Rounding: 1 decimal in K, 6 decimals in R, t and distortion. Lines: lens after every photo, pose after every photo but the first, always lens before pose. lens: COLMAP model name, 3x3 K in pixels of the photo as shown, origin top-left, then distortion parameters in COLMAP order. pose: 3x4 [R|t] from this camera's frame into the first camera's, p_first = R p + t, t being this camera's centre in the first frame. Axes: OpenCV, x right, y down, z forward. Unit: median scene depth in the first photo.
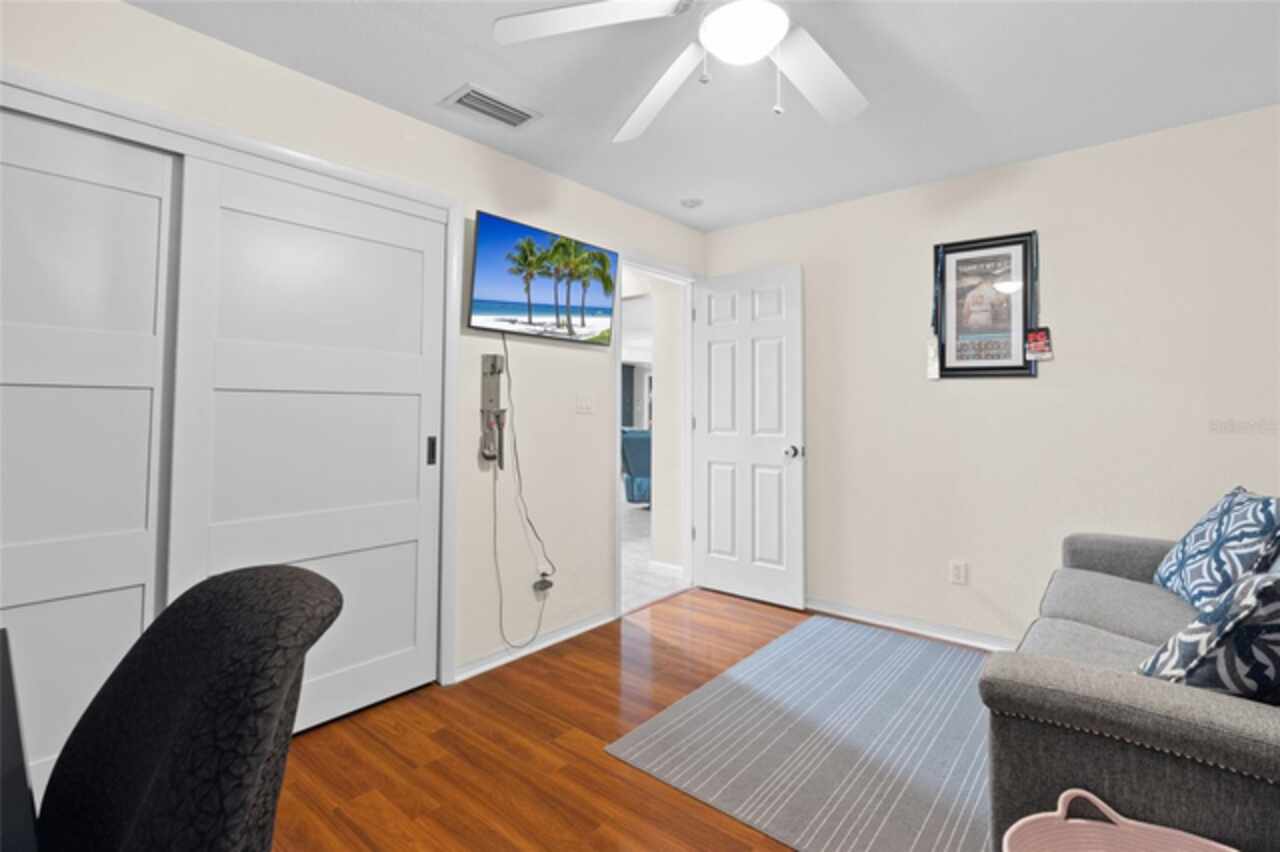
lens RADIAL K [[579.8, 0, 639.8], [0, 579.8, 418.2], [0, 0, 1]] dist [-0.000690, -0.000092]
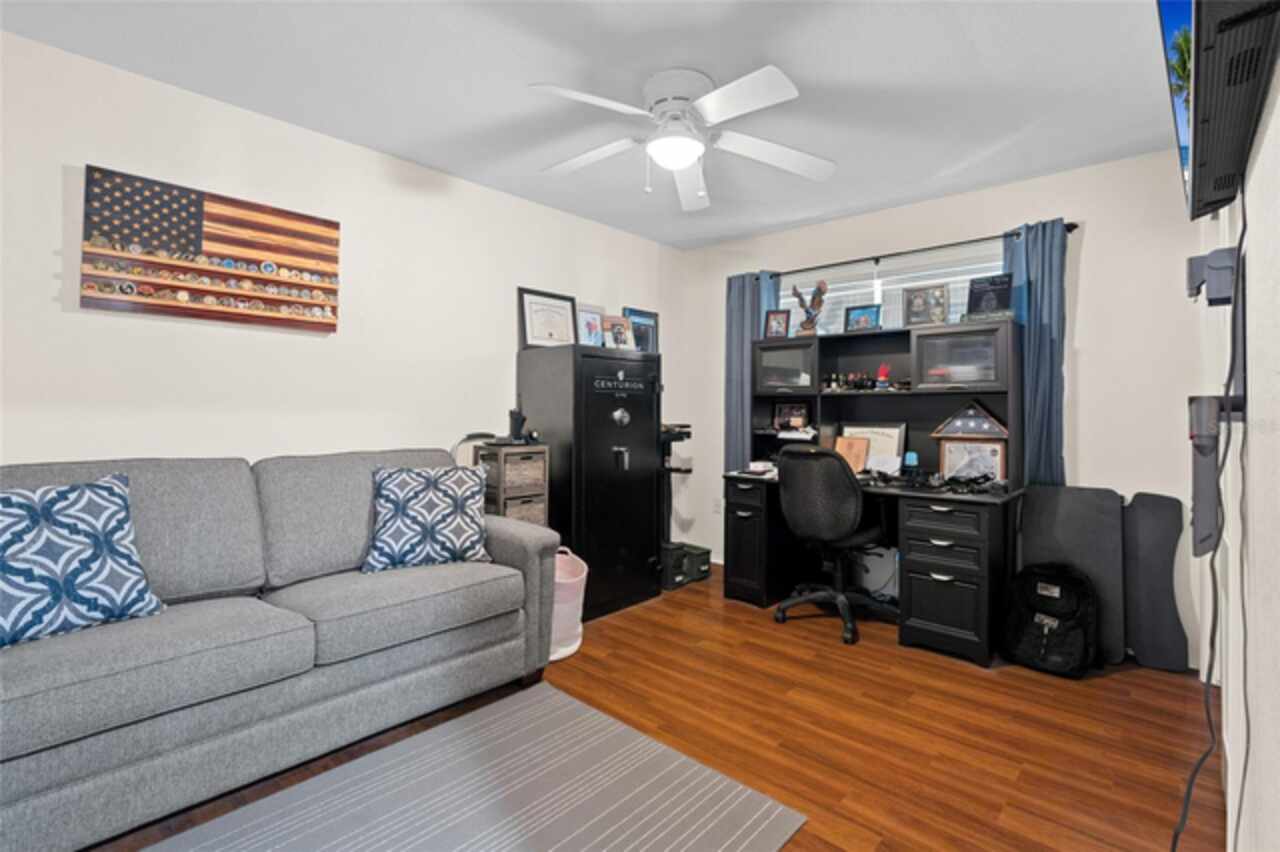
lens RADIAL K [[579.8, 0, 641.0], [0, 579.8, 419.0], [0, 0, 1]] dist [-0.000690, -0.000092]
pose [[-0.998823, -0.015652, 0.045904, 0.155549], [-0.015149, 0.999821, 0.011299, 0.007752], [-0.046073, 0.010591, -0.998882, 1.998232]]
